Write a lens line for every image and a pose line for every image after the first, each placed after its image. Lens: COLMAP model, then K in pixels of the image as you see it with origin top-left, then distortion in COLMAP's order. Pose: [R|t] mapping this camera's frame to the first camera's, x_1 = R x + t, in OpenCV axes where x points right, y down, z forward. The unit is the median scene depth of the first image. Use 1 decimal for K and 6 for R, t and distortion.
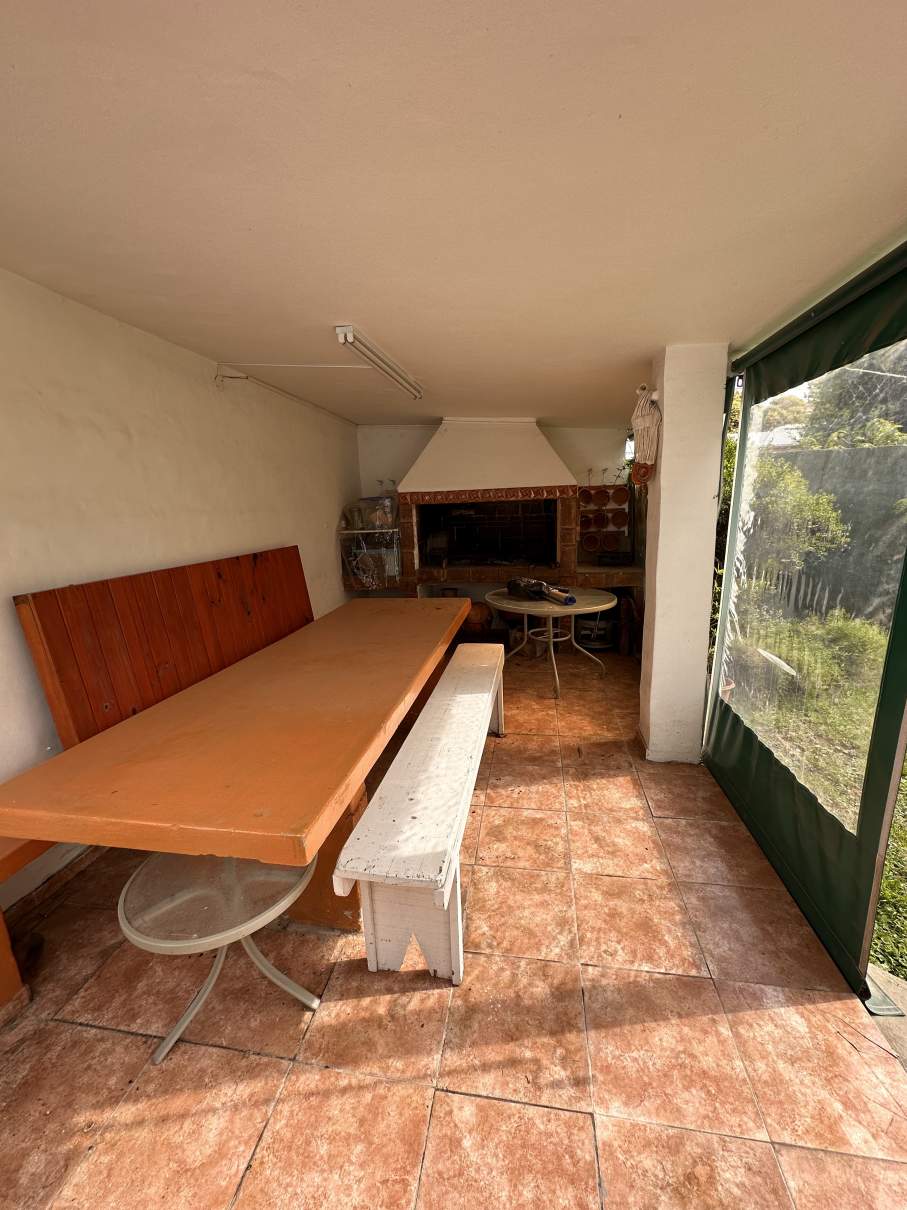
lens RADIAL K [[483.3, 0, 453.5], [0, 483.3, 605.0], [0, 0, 1]] dist [-0.003976, 0.001003]
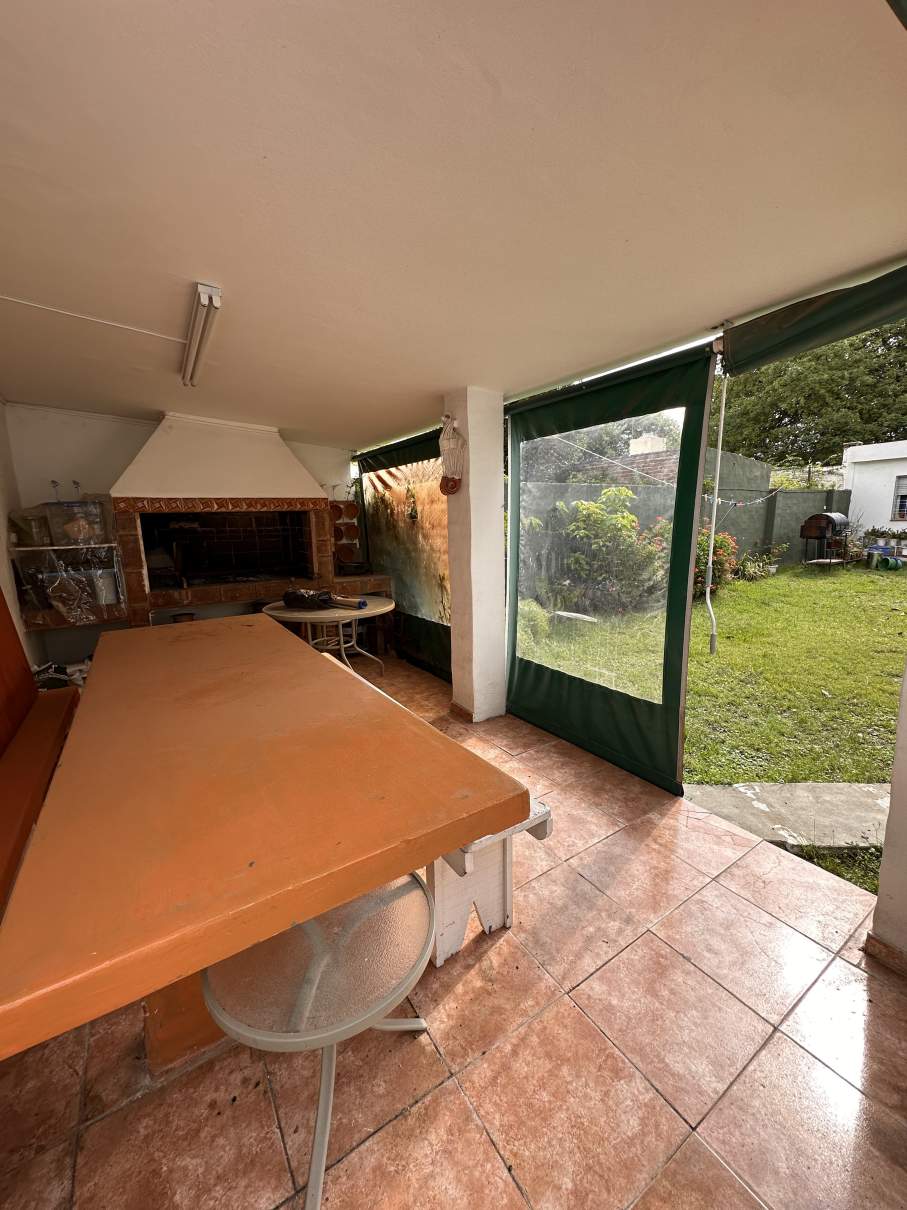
lens RADIAL K [[483.3, 0, 453.5], [0, 483.3, 605.0], [0, 0, 1]] dist [-0.003976, 0.001003]
pose [[0.736771, -0.099446, 0.668789, -0.718378], [0.132571, 0.991173, 0.001337, 0.038383], [-0.663018, 0.087677, 0.743451, 0.191006]]
